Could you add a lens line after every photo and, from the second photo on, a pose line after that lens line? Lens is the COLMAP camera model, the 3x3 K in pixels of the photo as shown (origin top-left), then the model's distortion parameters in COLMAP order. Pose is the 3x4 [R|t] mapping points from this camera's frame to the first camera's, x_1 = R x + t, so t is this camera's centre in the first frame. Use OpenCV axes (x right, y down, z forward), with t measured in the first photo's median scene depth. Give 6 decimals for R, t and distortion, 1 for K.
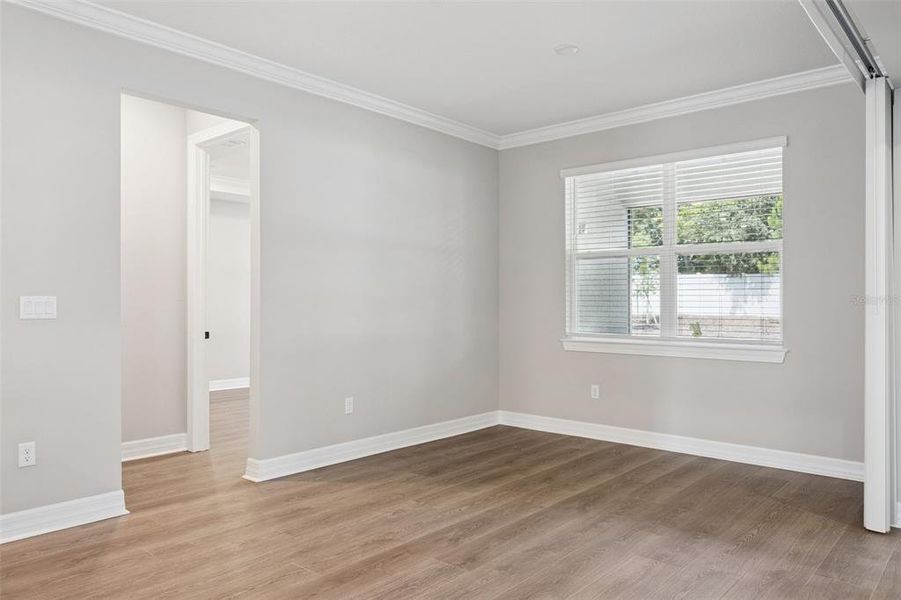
lens RADIAL K [[625.7, 0, 456.6], [0, 625.7, 305.0], [0, 0, 1]] dist [-0.010355, -0.002210]
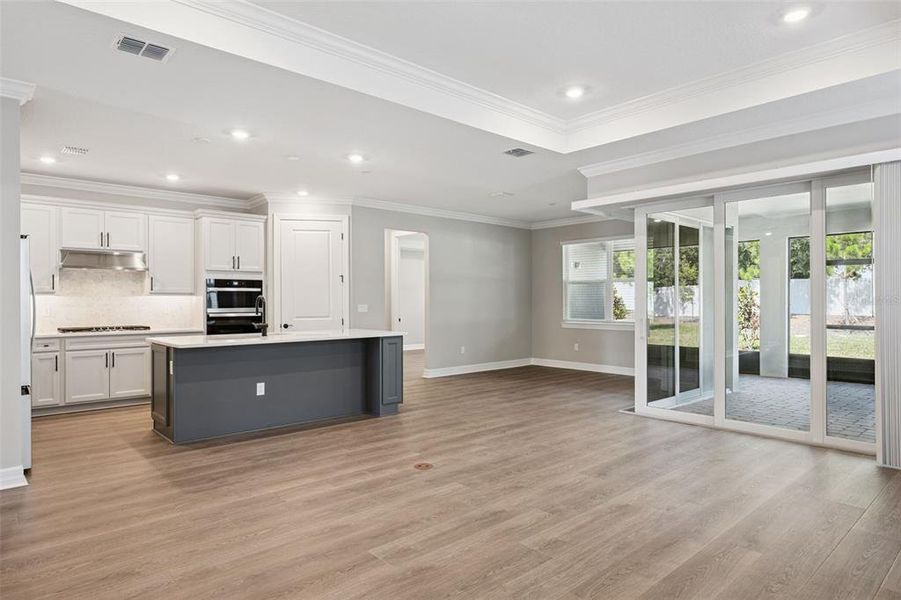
lens RADIAL K [[528.7, 0, 440.8], [0, 528.7, 293.6], [0, 0, 1]] dist [-0.000390, -0.000709]
pose [[0.989666, -0.005144, -0.143300, 0.031329], [0.002643, 0.999841, -0.017637, -0.016476], [0.143368, 0.017076, 0.989522, -1.097071]]
